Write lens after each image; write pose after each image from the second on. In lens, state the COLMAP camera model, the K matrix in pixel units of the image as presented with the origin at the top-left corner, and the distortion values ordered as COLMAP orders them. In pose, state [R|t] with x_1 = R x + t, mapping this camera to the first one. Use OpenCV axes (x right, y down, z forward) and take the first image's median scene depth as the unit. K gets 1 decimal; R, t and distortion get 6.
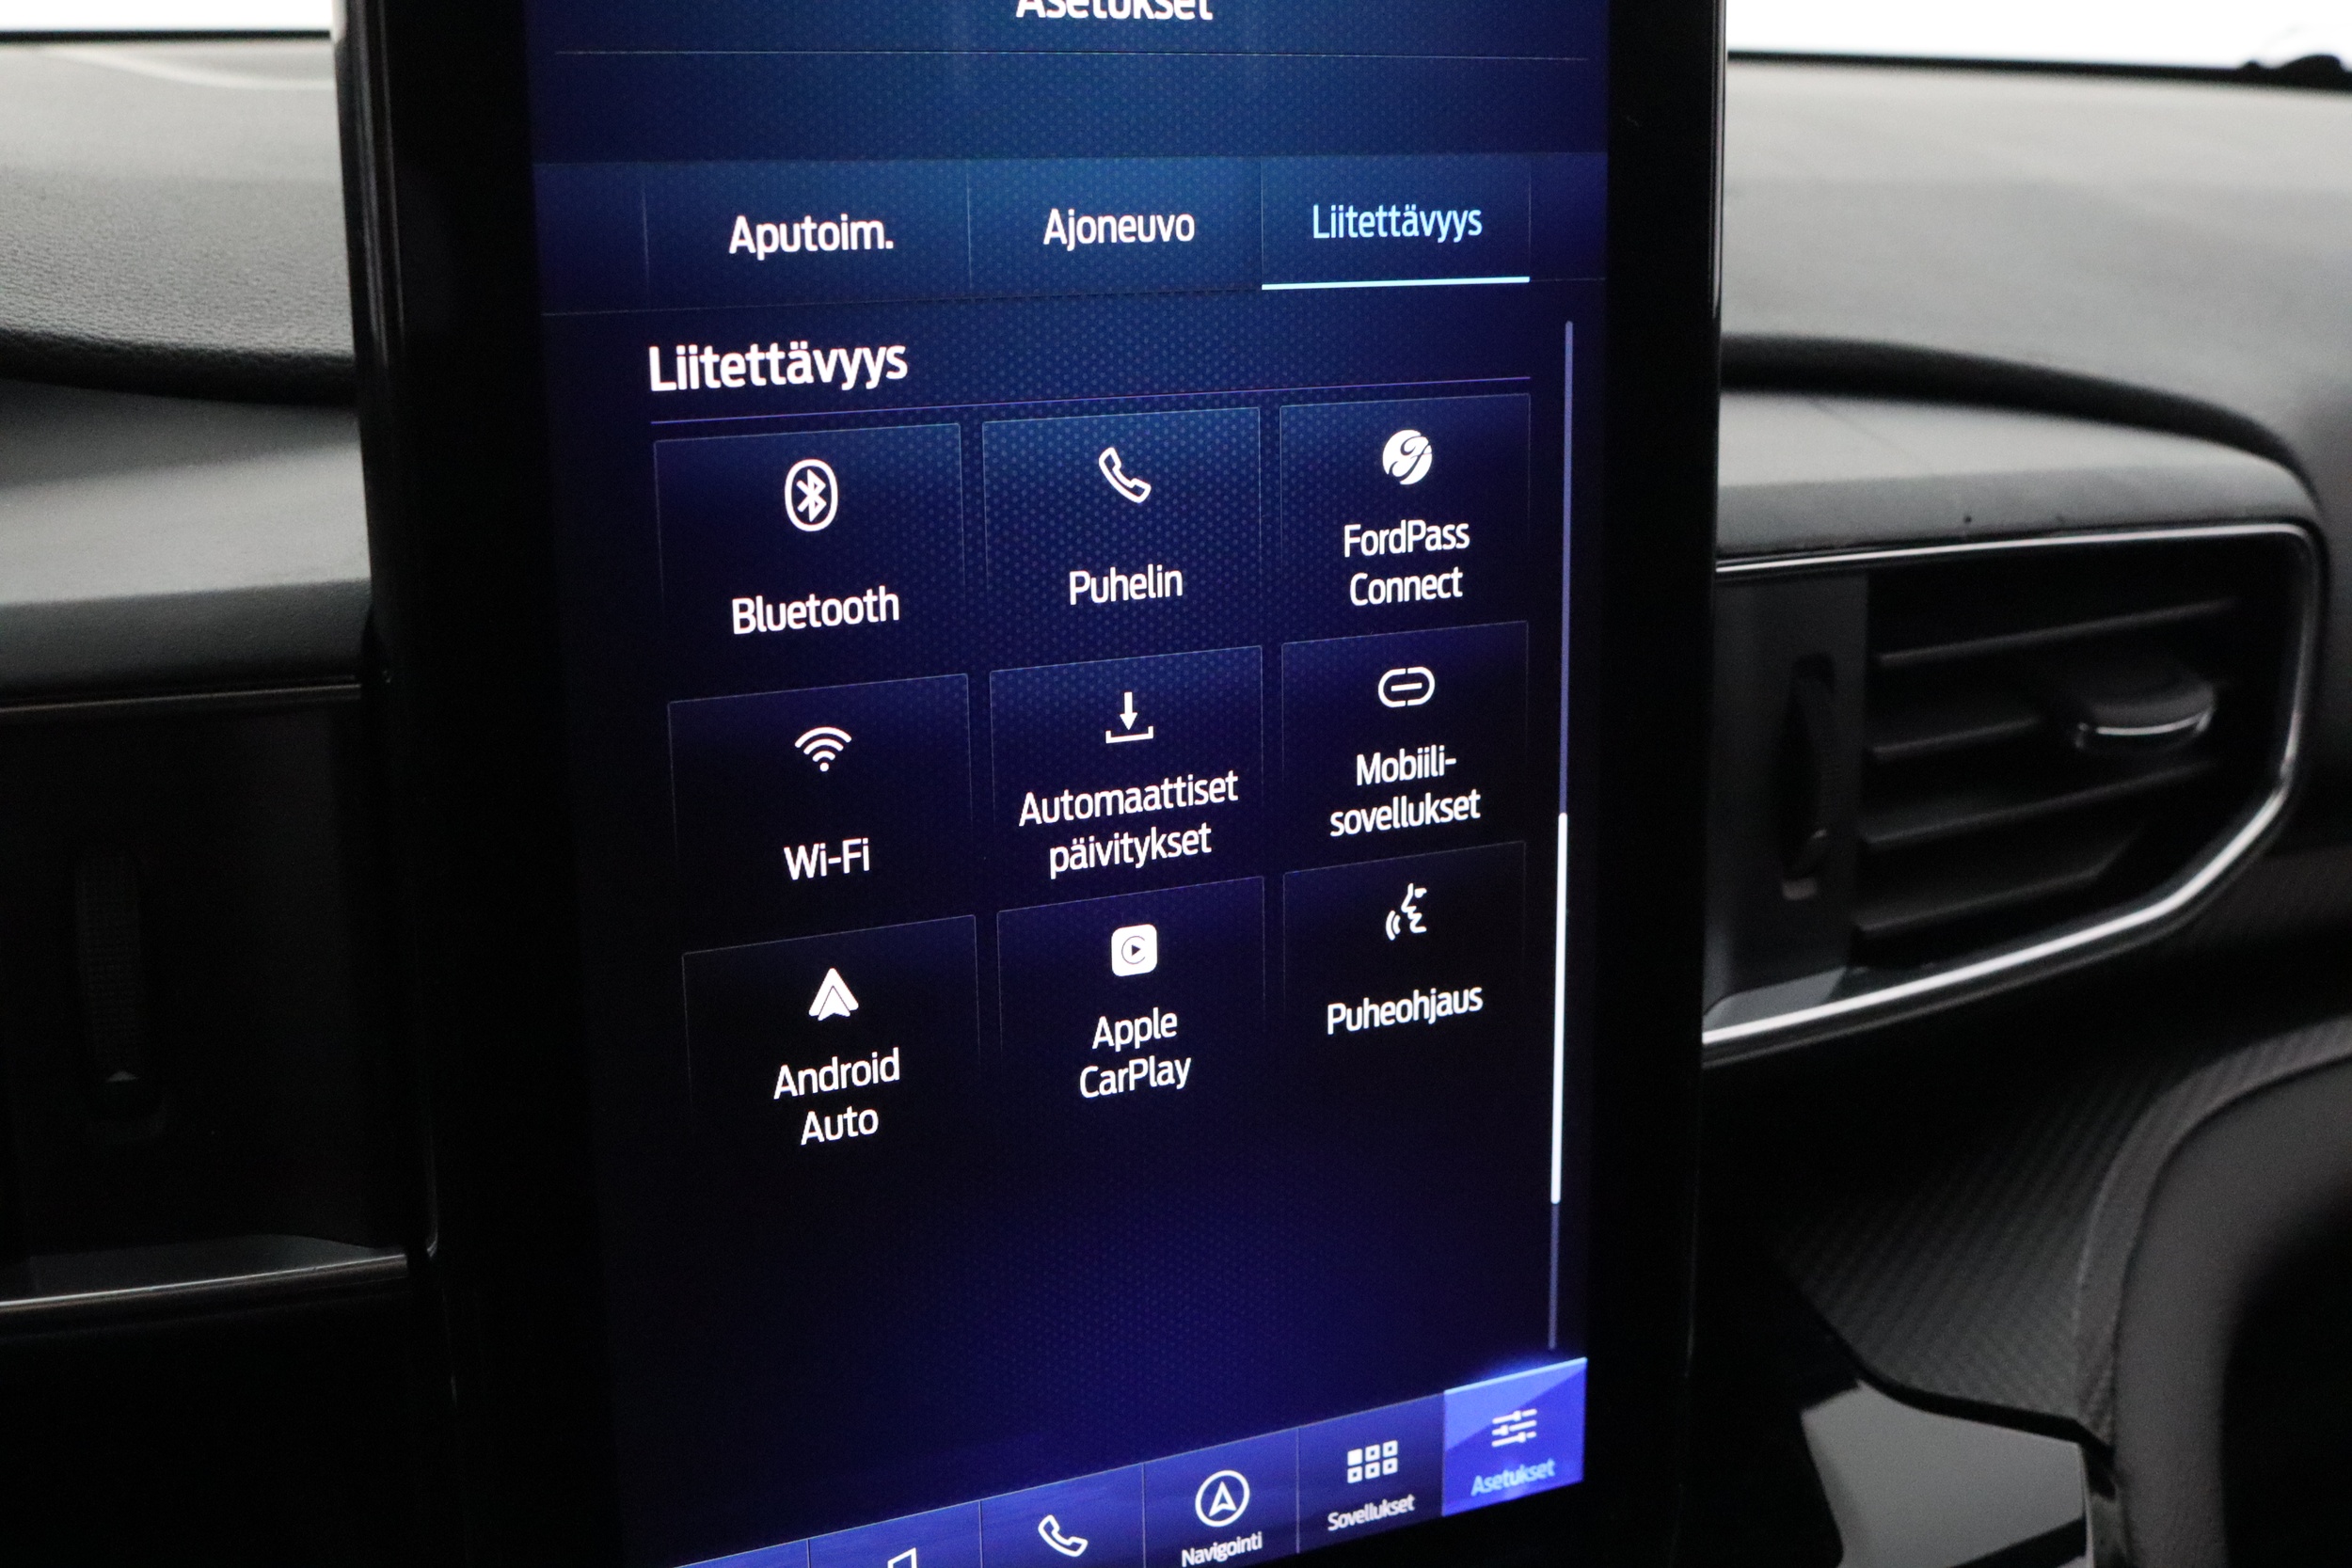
lens RADIAL K [[2746.5, 0, 1178.2], [0, 2746.5, 836.0], [0, 0, 1]] dist [-0.013679, -0.008267]
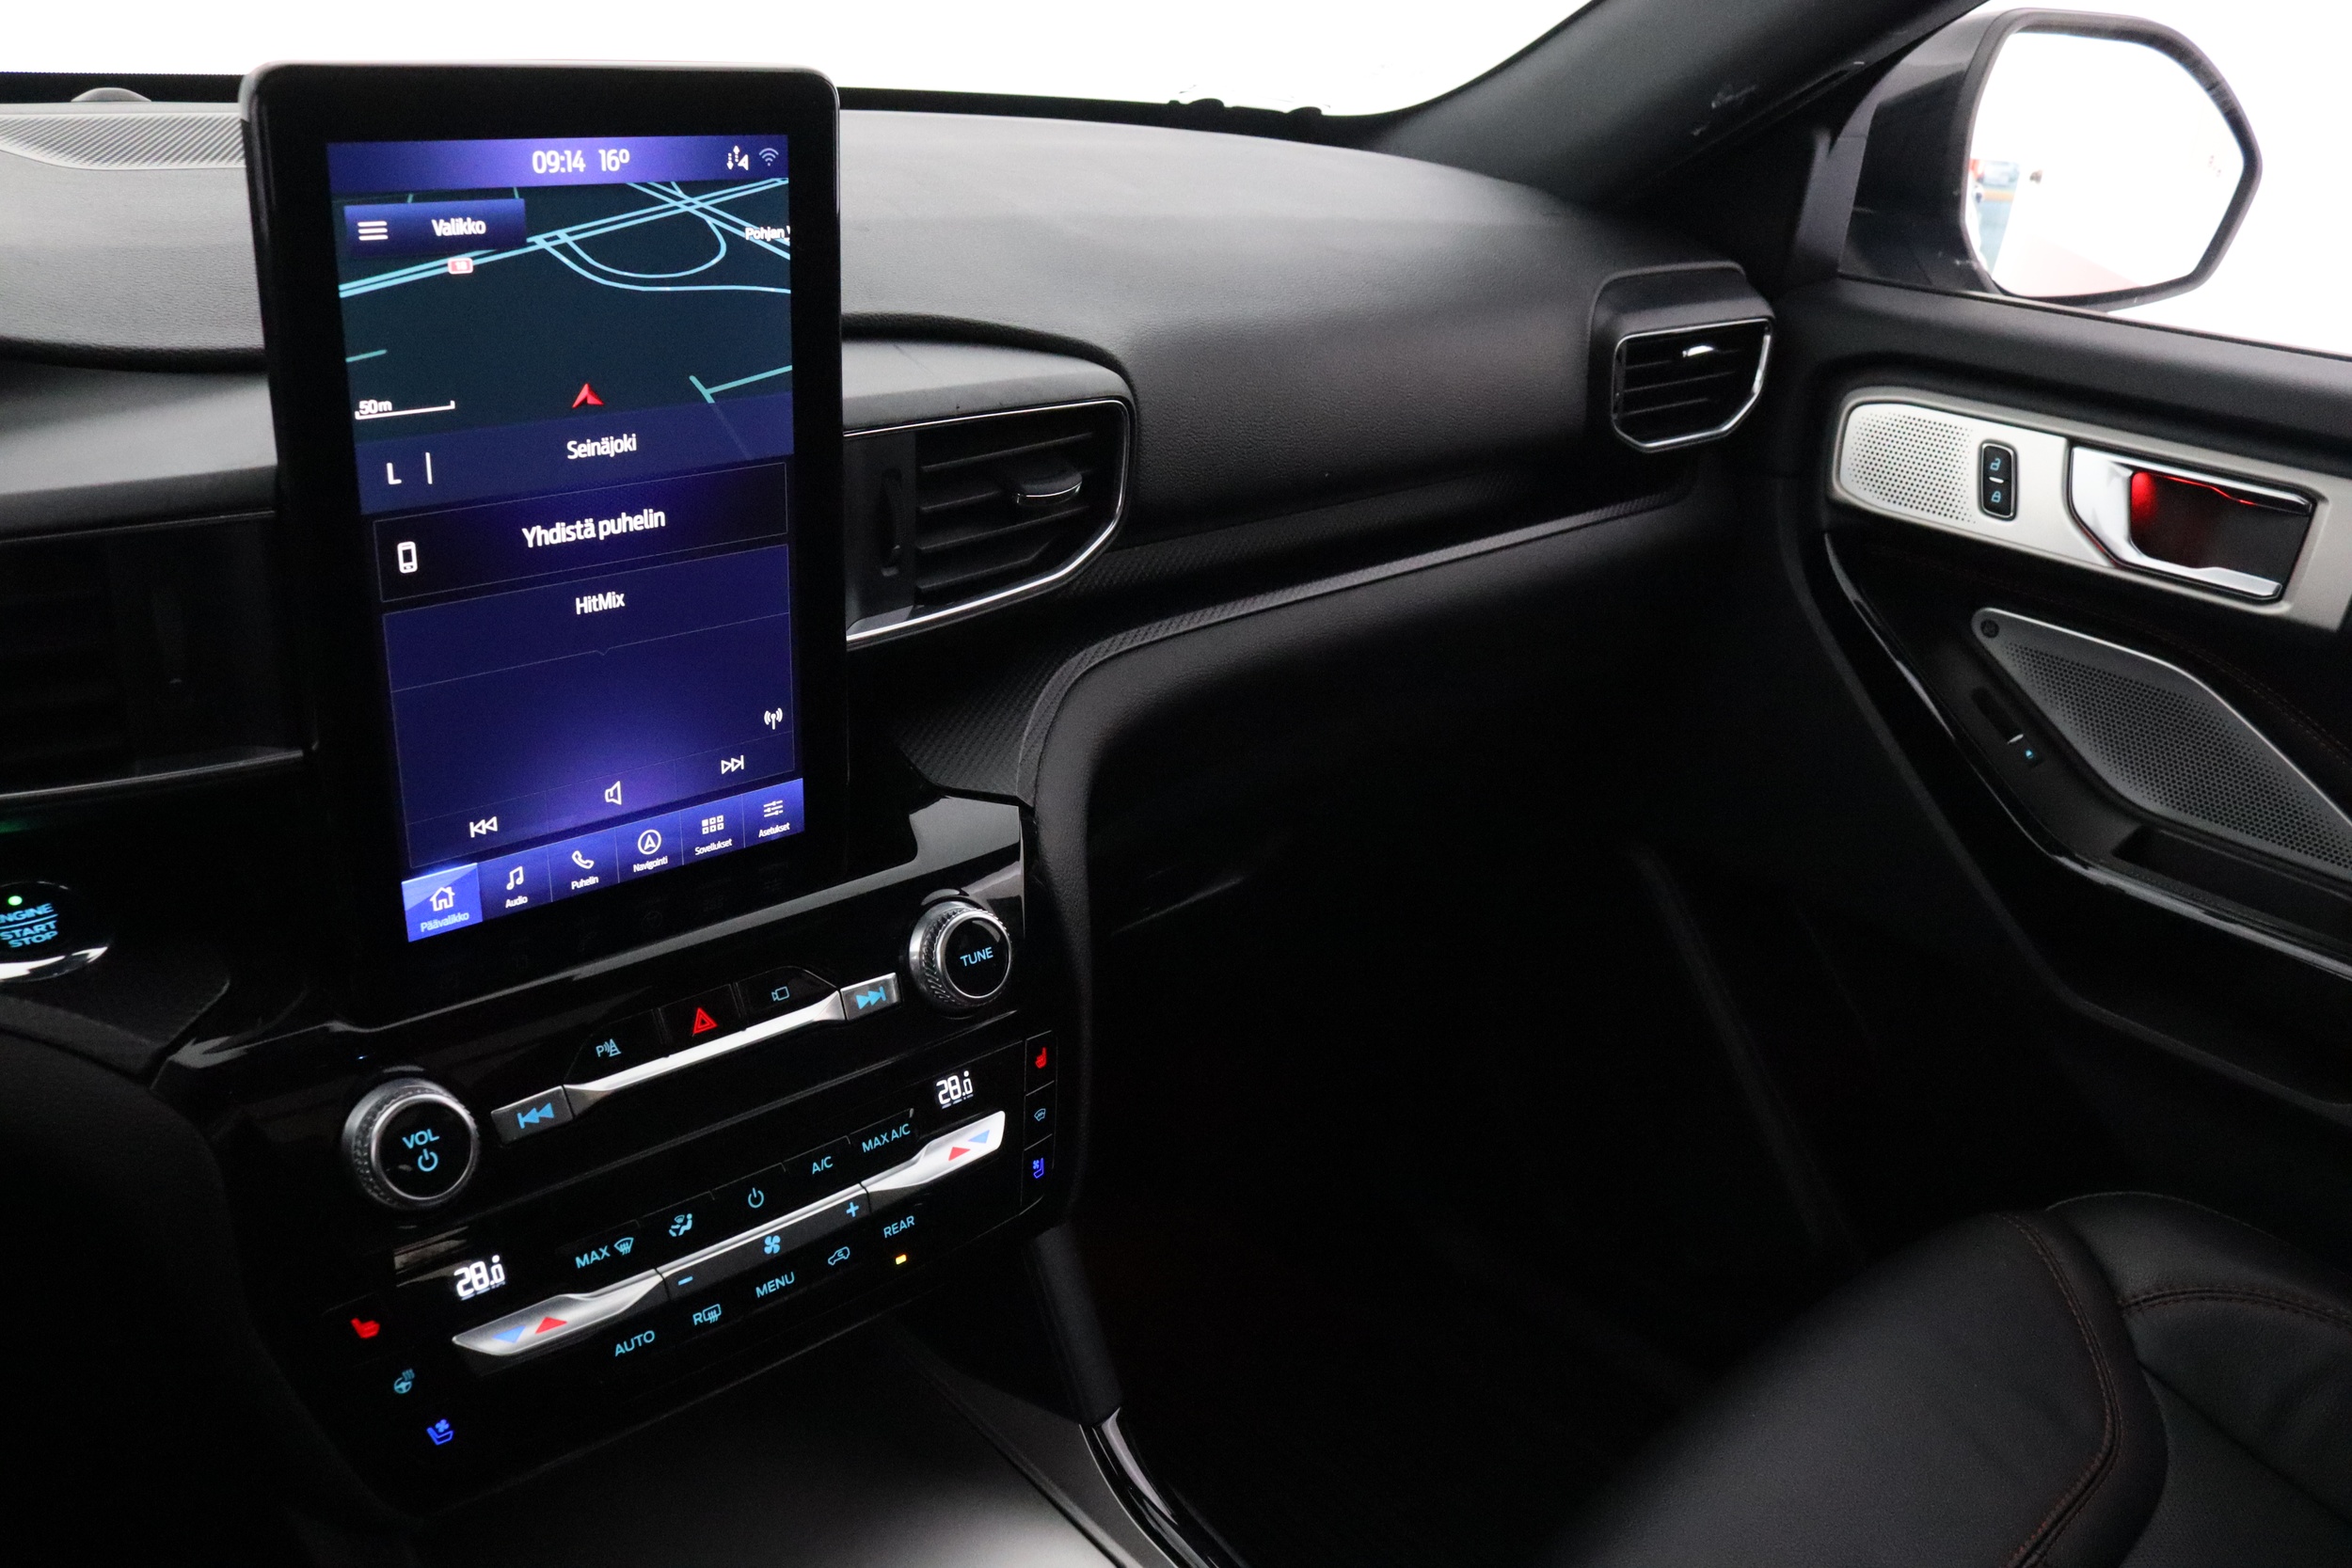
lens RADIAL K [[1974.0, 0, 1165.7], [0, 1974.0, 819.4], [0, 0, 1]] dist [-0.165849, 0.005597]
pose [[0.952332, -0.063093, 0.298468, -0.054437], [0.017964, 0.988280, 0.151591, -0.019986], [-0.304534, -0.139004, 0.942304, -0.633442]]
